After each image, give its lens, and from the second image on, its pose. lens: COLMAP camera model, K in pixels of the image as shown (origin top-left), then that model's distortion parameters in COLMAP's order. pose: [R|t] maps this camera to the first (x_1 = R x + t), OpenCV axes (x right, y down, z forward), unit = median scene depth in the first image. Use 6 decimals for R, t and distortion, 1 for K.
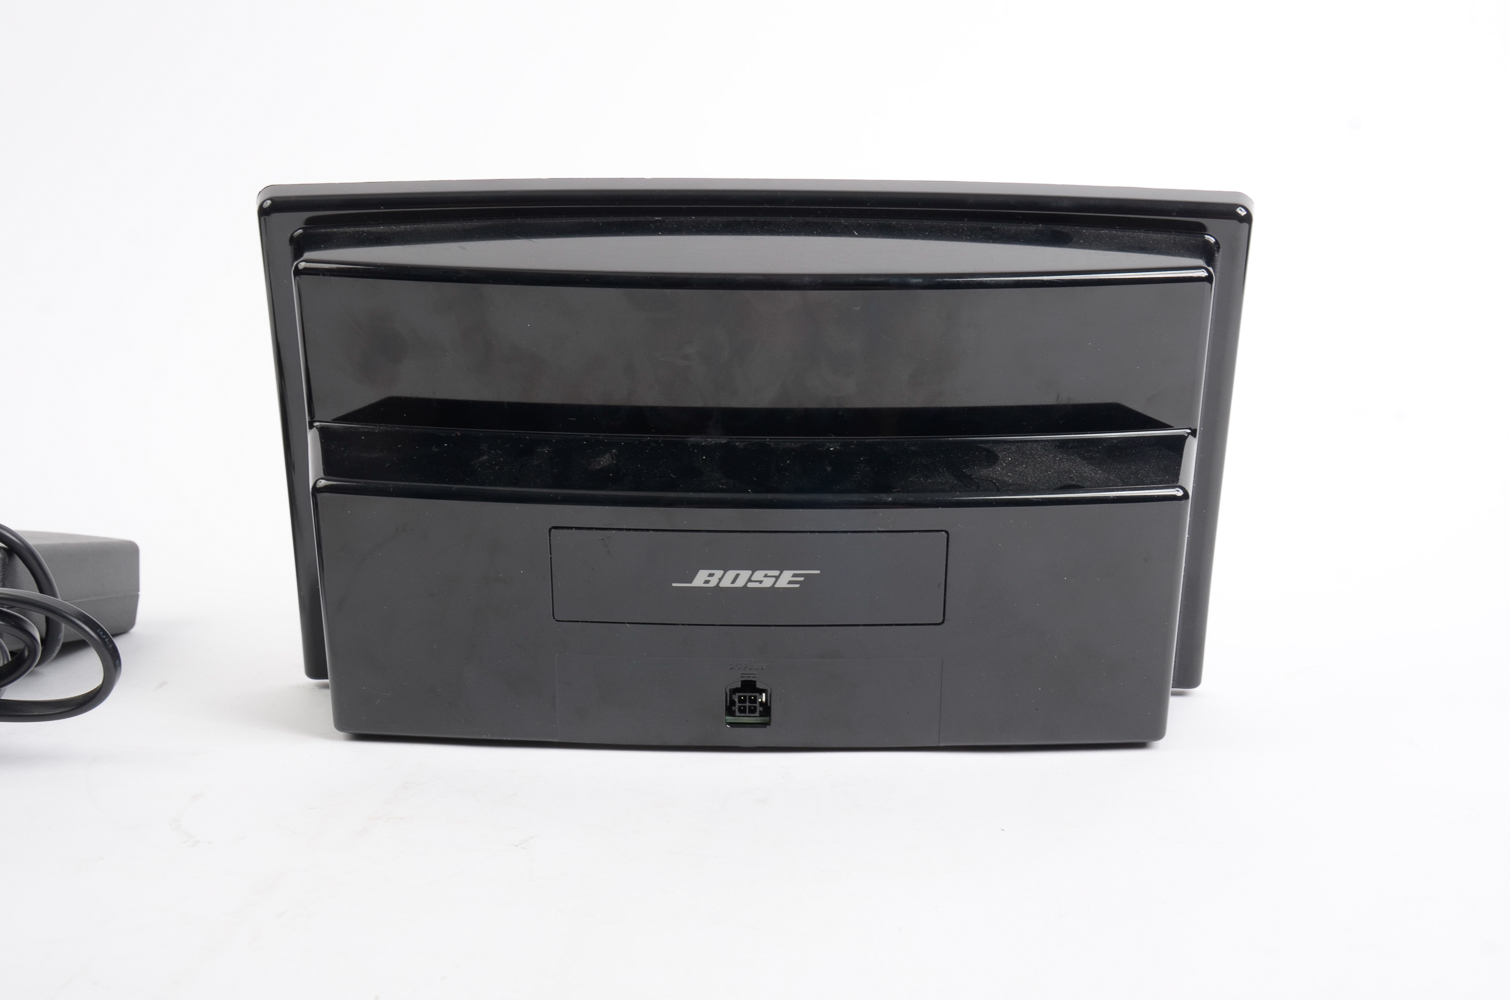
lens RADIAL K [[2162.5, 0, 757.3], [0, 2162.5, 497.3], [0, 0, 1]] dist [0.023032, 0.000000]
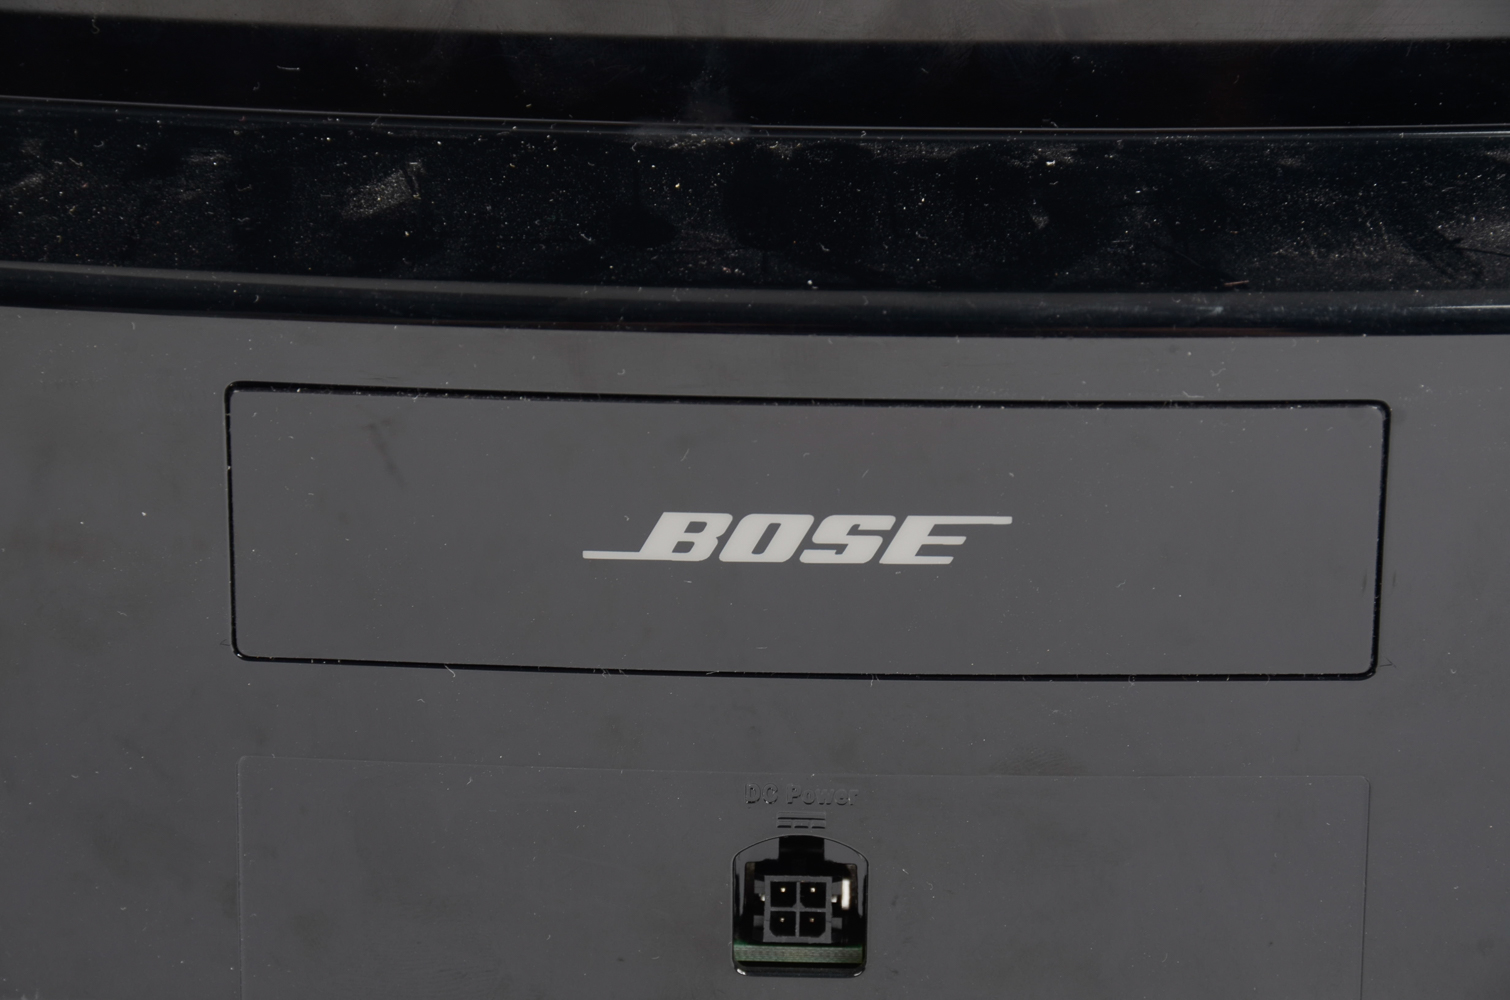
lens RADIAL K [[8627.5, 0, 752.1], [0, 8627.5, 502.1], [0, 0, 1]] dist [1.018430, 0.000000]
pose [[0.999961, 0.007099, -0.005226, -0.005203], [-0.007027, 0.999881, 0.013720, 0.012950], [0.005322, -0.013683, 0.999892, -0.372790]]
